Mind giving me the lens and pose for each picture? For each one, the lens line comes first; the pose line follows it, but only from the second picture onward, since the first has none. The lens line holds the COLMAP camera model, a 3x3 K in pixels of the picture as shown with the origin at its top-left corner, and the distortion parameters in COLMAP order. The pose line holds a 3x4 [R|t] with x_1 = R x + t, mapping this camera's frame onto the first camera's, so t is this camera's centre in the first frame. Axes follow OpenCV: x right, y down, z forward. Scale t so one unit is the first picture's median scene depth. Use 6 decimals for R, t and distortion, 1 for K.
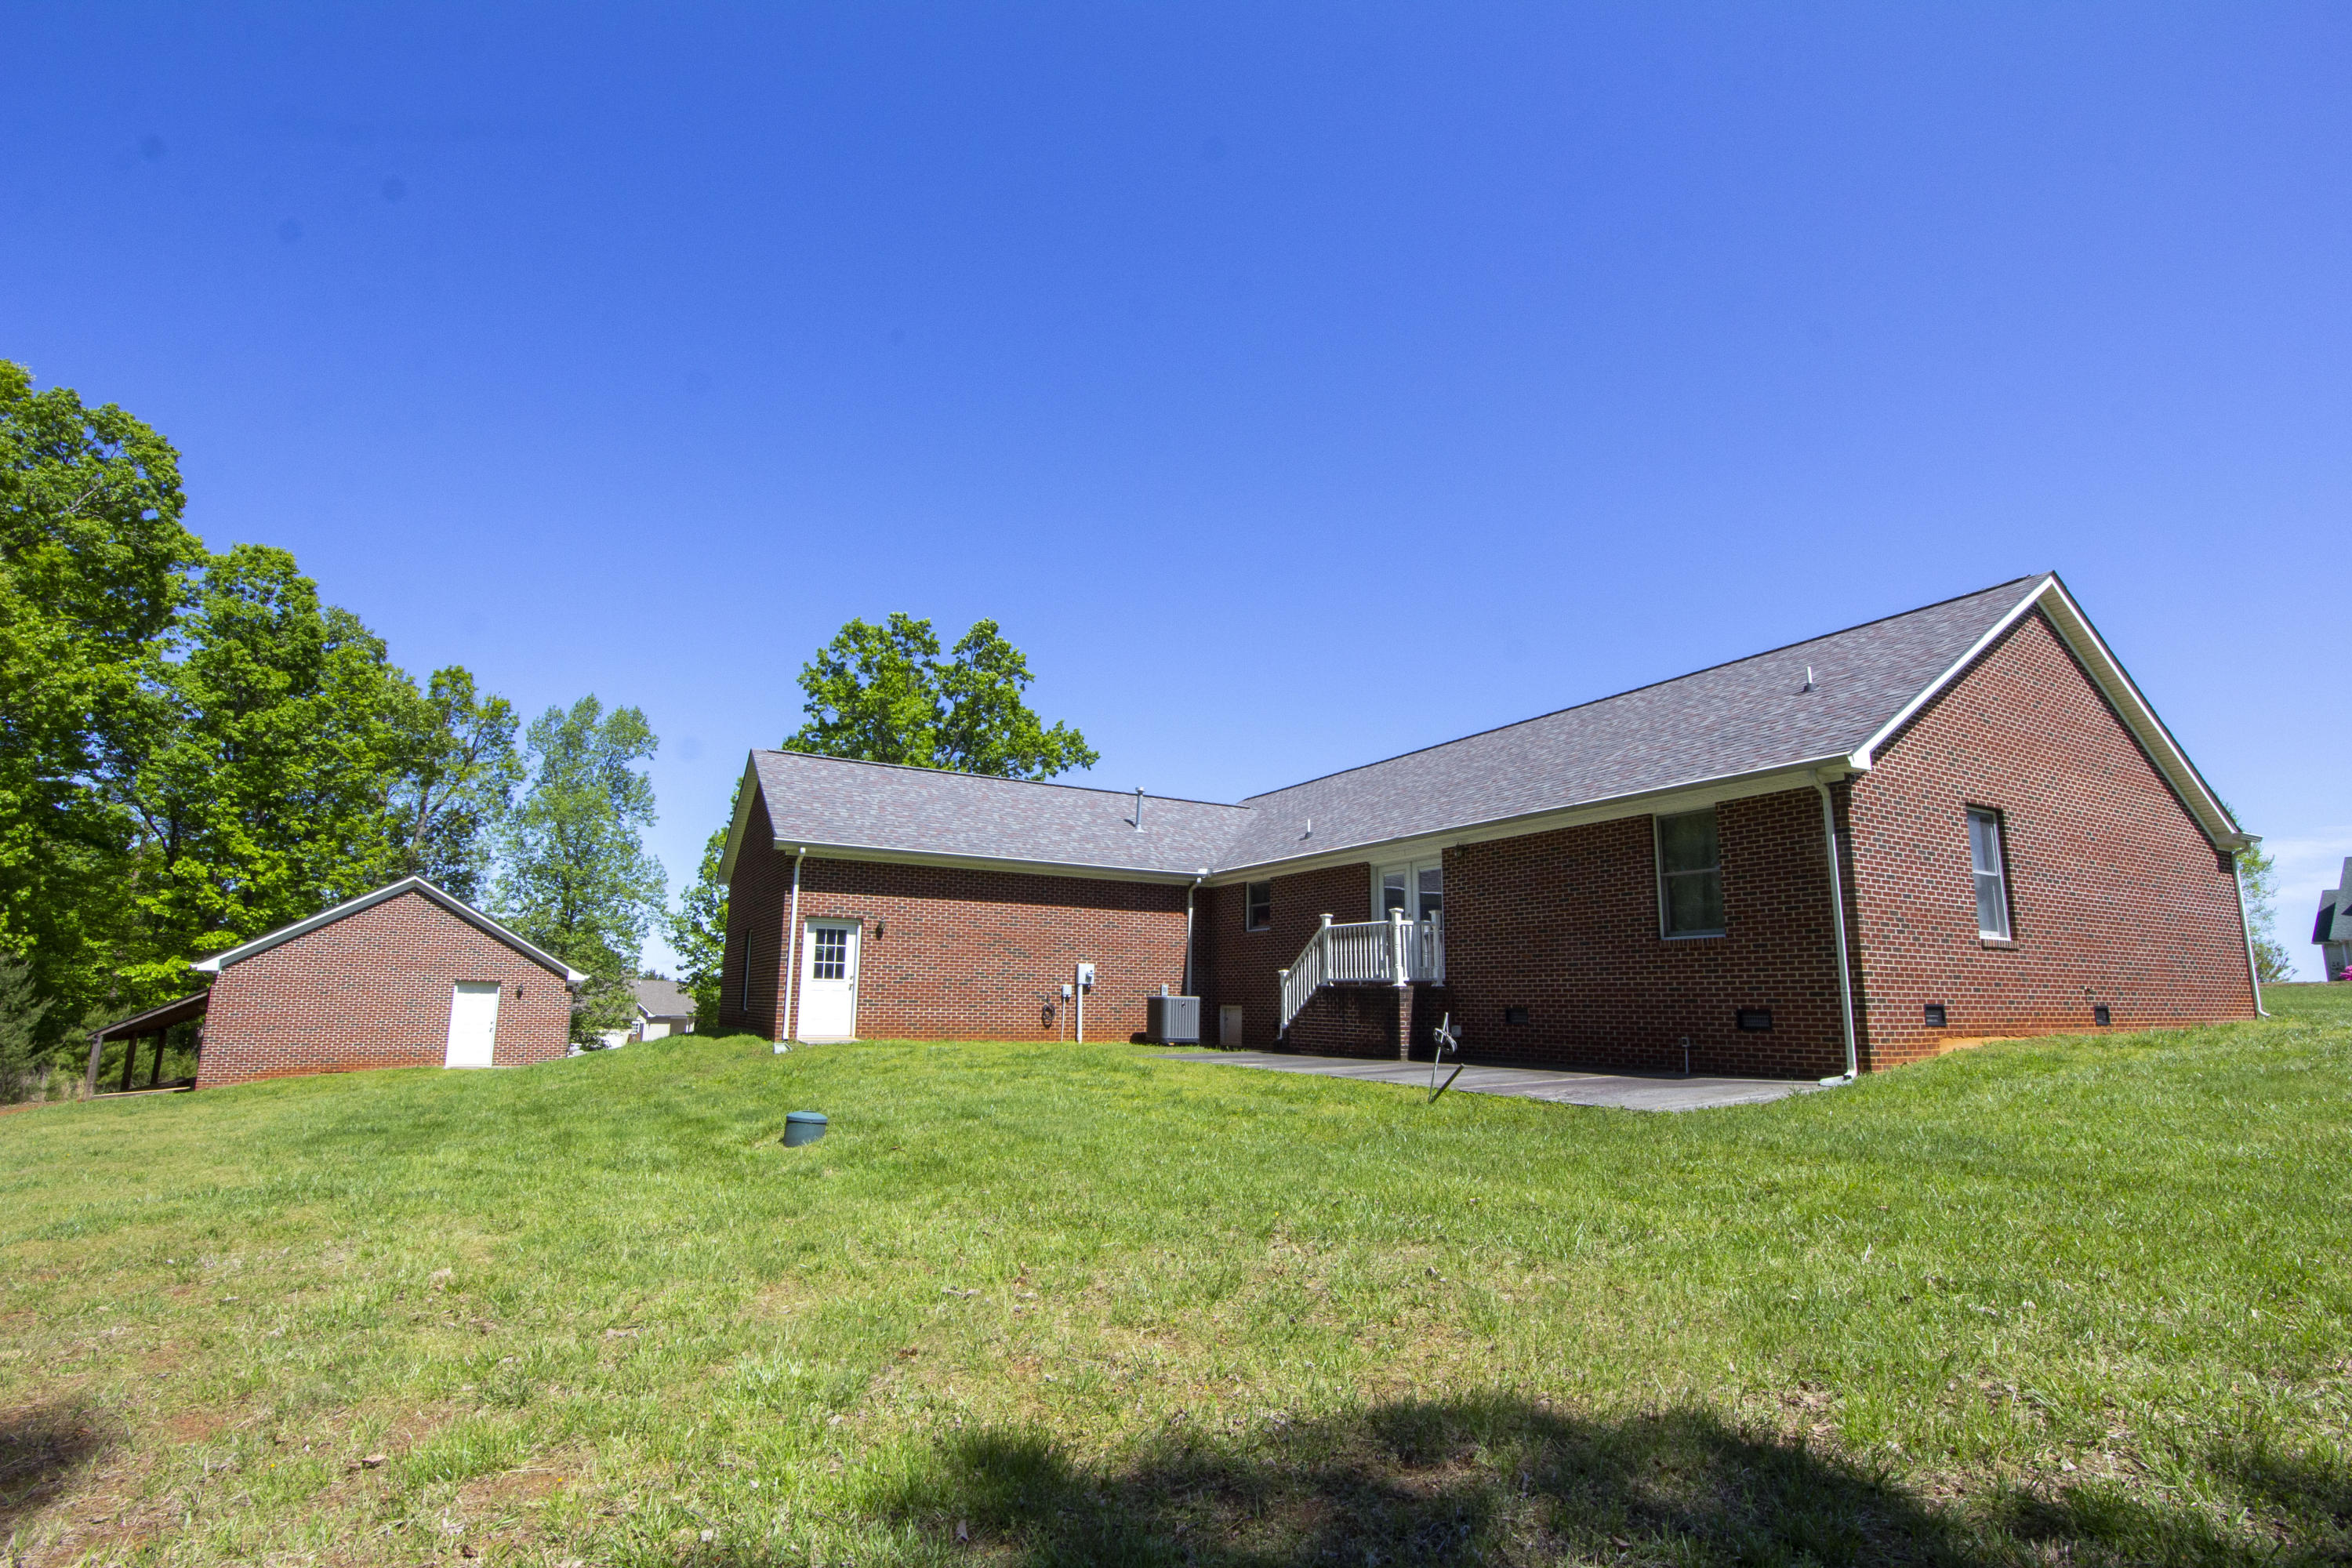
lens RADIAL K [[1101.6, 0, 1173.0], [0, 1101.6, 803.1], [0, 0, 1]] dist [-0.037698, 0.007541]
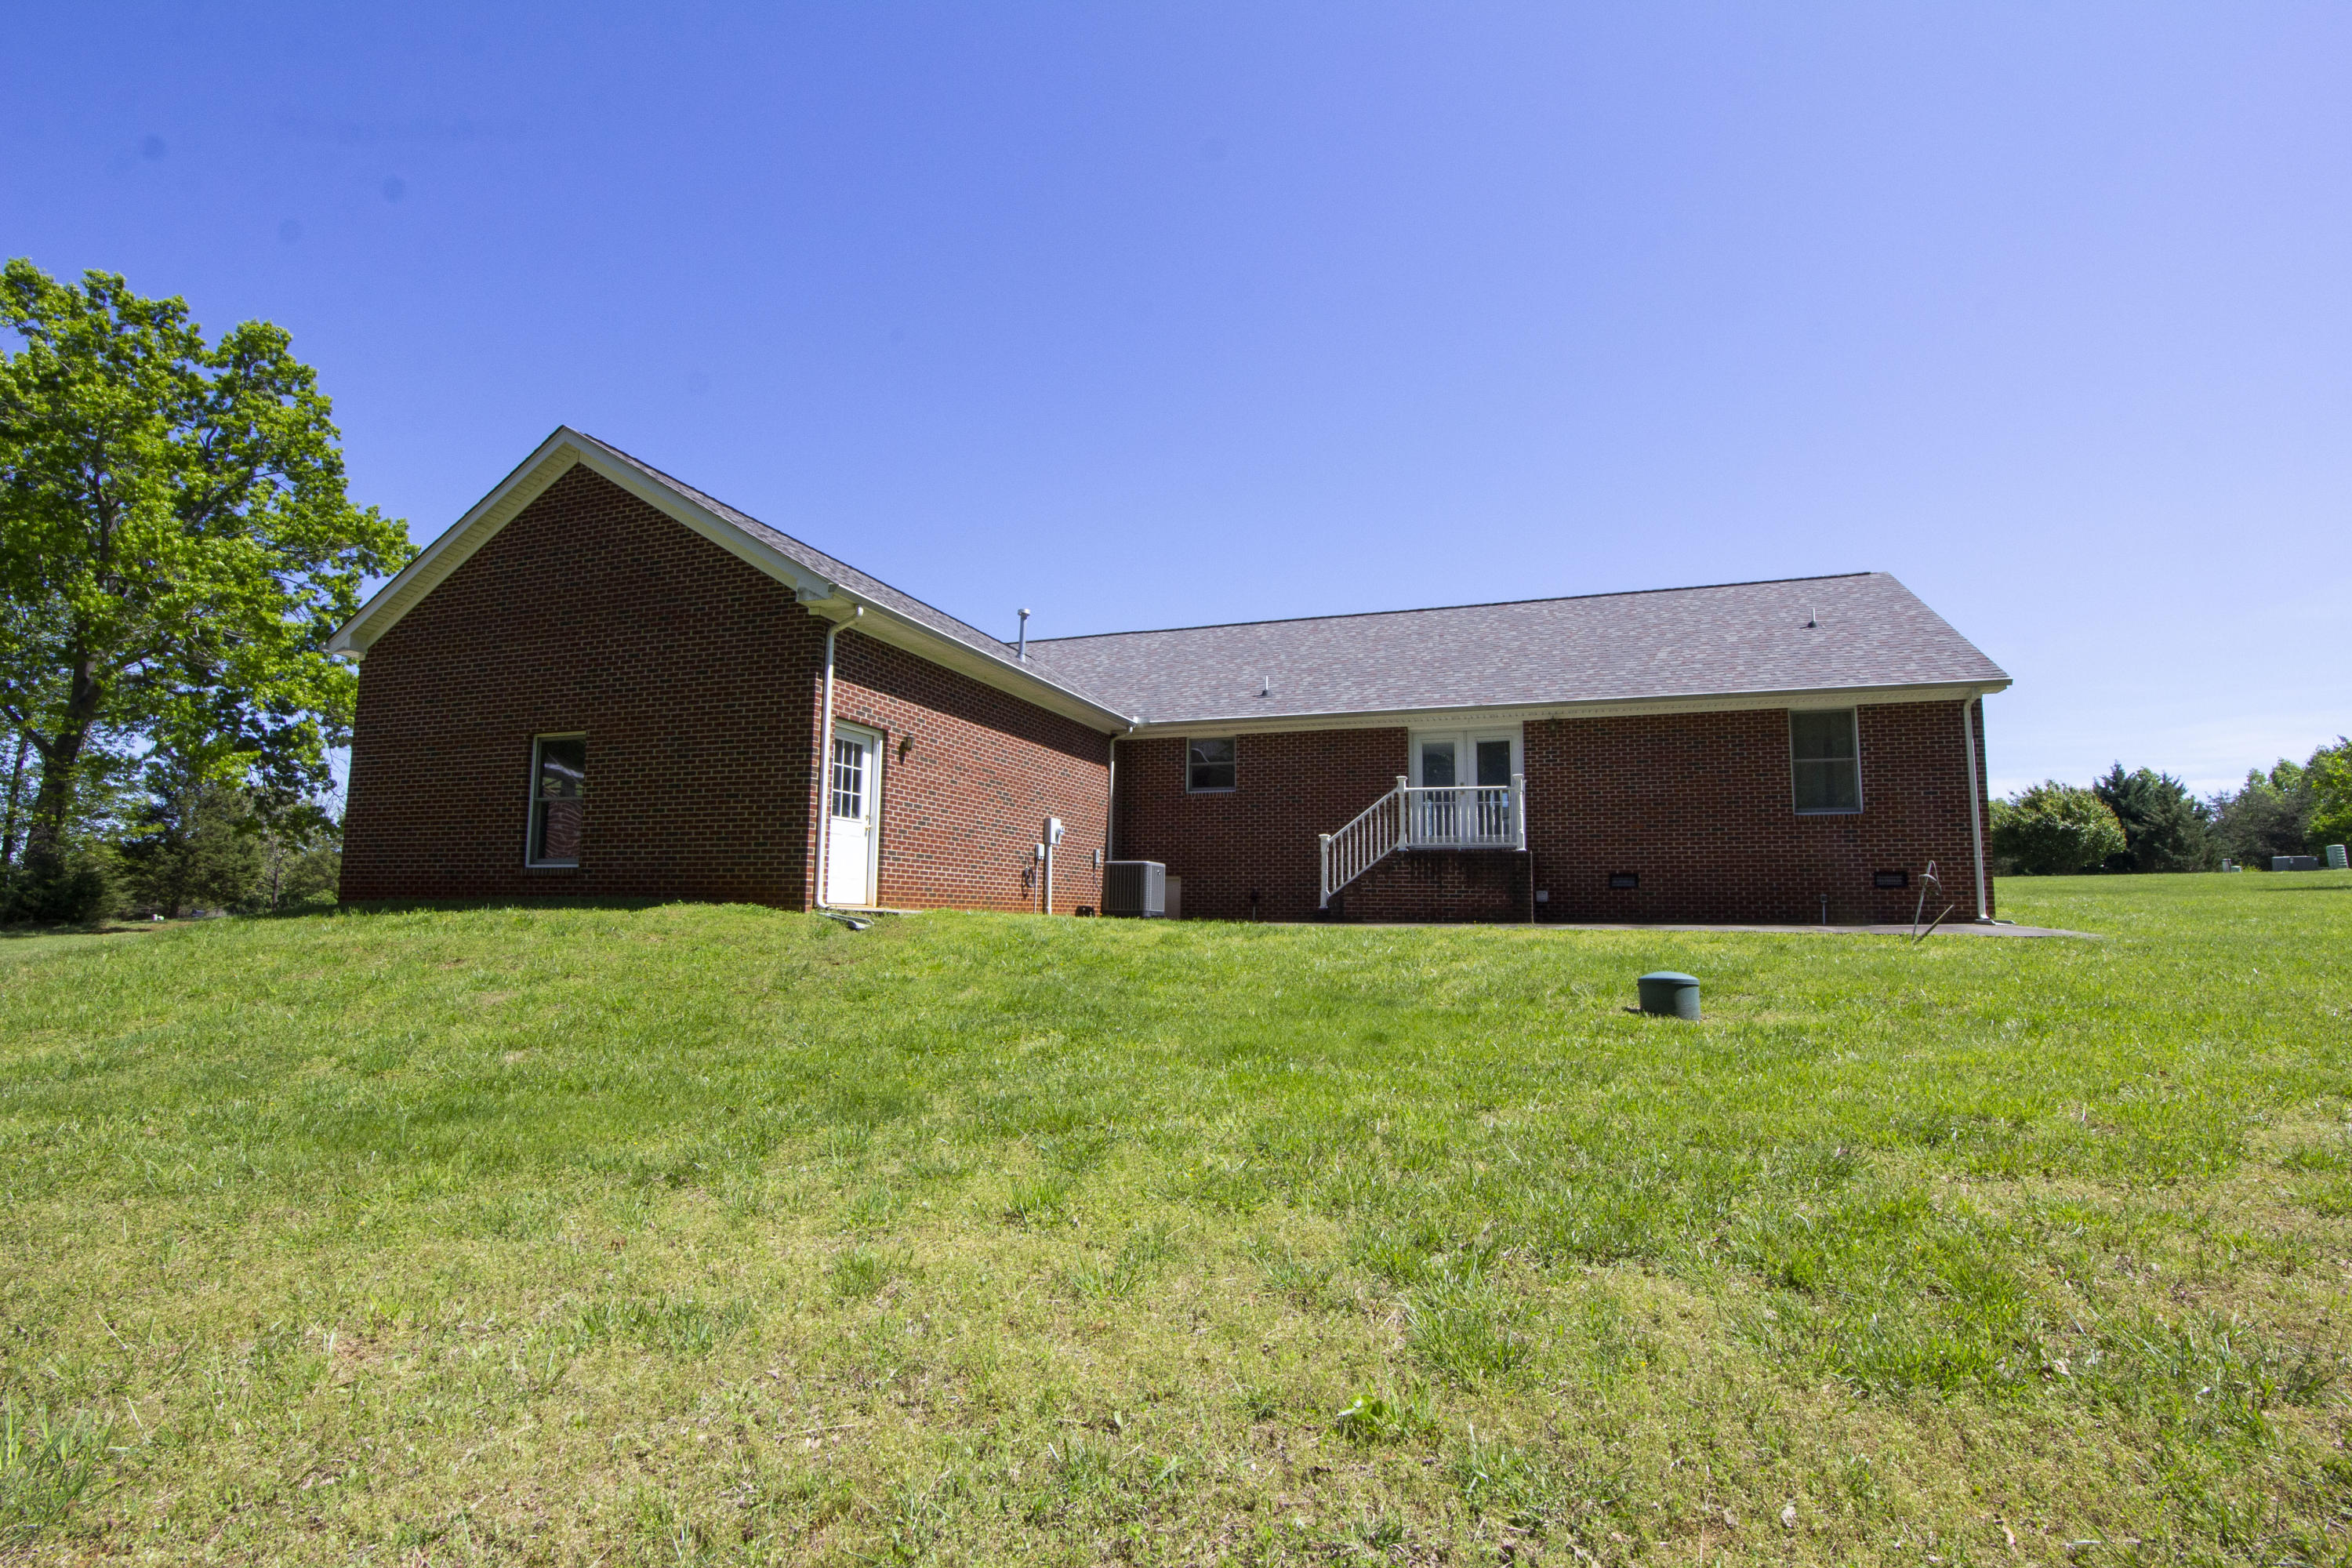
lens RADIAL K [[1101.6, 0, 1173.0], [0, 1101.6, 803.1], [0, 0, 1]] dist [-0.037698, 0.007541]
pose [[0.749304, 0.063547, 0.659171, -0.593693], [-0.119475, 0.992024, 0.040176, 0.102284], [-0.651360, -0.108858, 0.750920, 0.384664]]
